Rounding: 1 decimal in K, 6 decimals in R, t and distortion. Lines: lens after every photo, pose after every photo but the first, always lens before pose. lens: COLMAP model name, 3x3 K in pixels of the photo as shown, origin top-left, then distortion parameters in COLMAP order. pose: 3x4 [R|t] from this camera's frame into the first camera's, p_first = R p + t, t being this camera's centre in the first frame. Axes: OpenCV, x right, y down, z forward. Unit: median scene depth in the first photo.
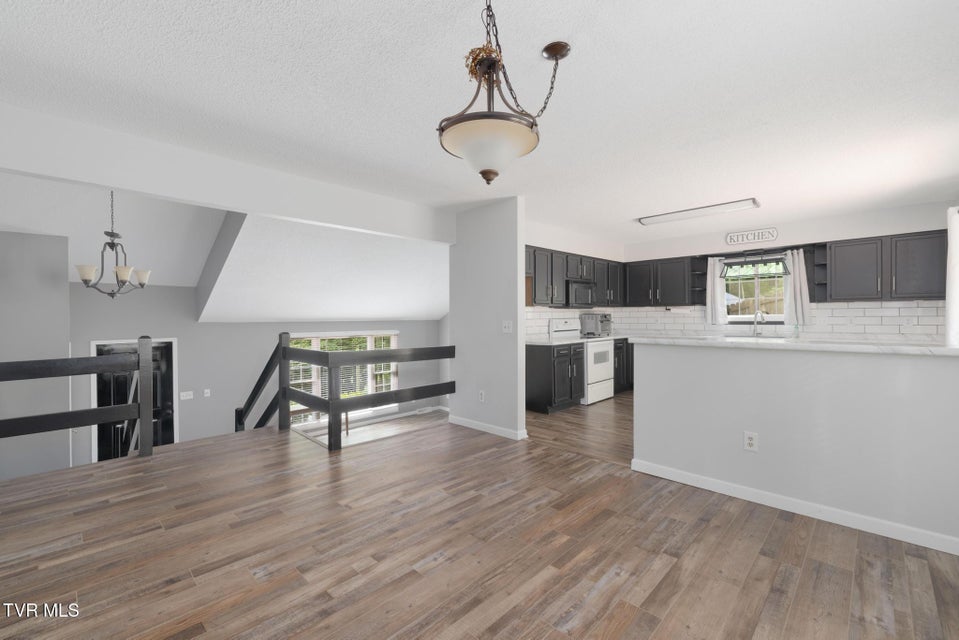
lens RADIAL K [[408.4, 0, 482.0], [0, 408.4, 319.4], [0, 0, 1]] dist [0.000297, 0.000315]
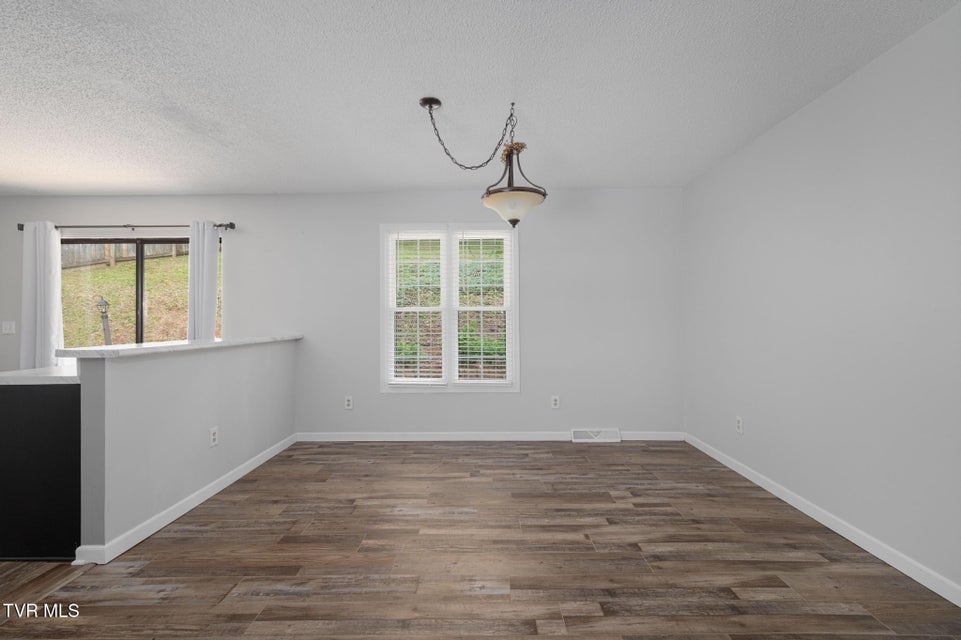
lens RADIAL K [[406.2, 0, 482.6], [0, 406.2, 317.6], [0, 0, 1]] dist [0.000685, -0.000180]
pose [[-0.691114, 0.015373, 0.722583, -0.584090], [0.017149, 0.999841, -0.004870, 0.010321], [-0.722543, 0.009026, -0.691268, 1.239277]]
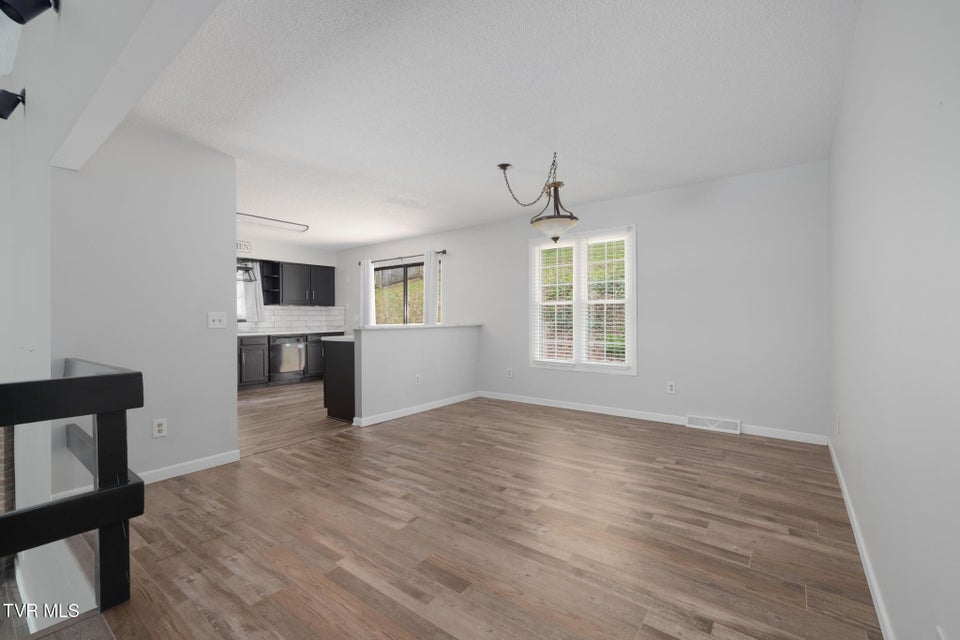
lens RADIAL K [[408.8, 0, 482.5], [0, 408.8, 319.4], [0, 0, 1]] dist [0.000297, 0.000315]
pose [[-0.121137, 0.004422, 0.992626, -1.193344], [0.016046, 0.999868, -0.002496, 0.041823], [-0.992506, 0.015625, -0.121192, 0.947185]]
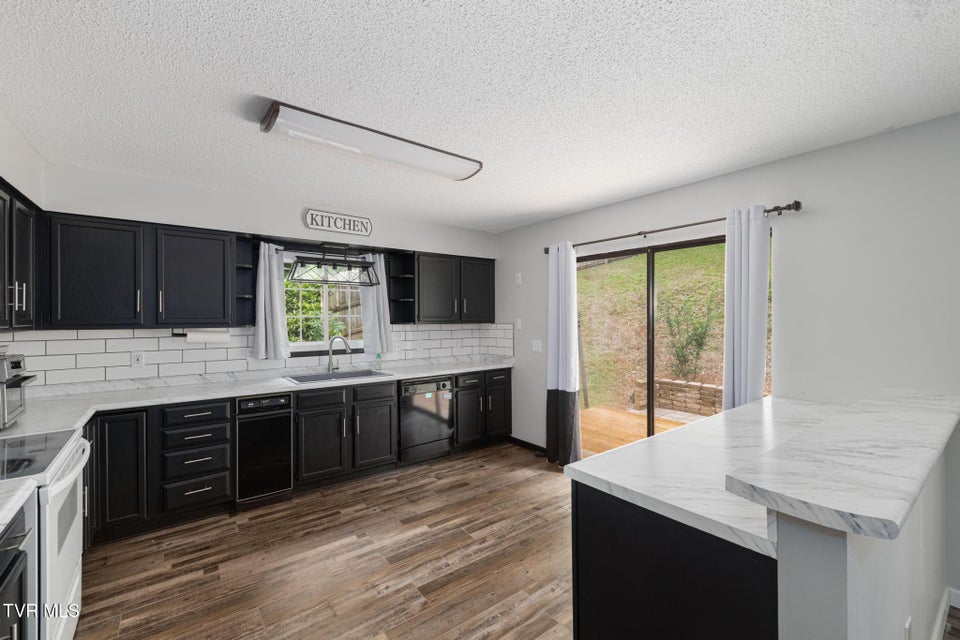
lens RADIAL K [[408.8, 0, 482.5], [0, 408.8, 319.4], [0, 0, 1]] dist [0.000297, 0.000315]
pose [[0.138676, 0.002879, 0.990334, 0.084166], [0.010081, 0.999940, -0.004318, -0.090610], [-0.990287, 0.010582, 0.138638, 1.456505]]
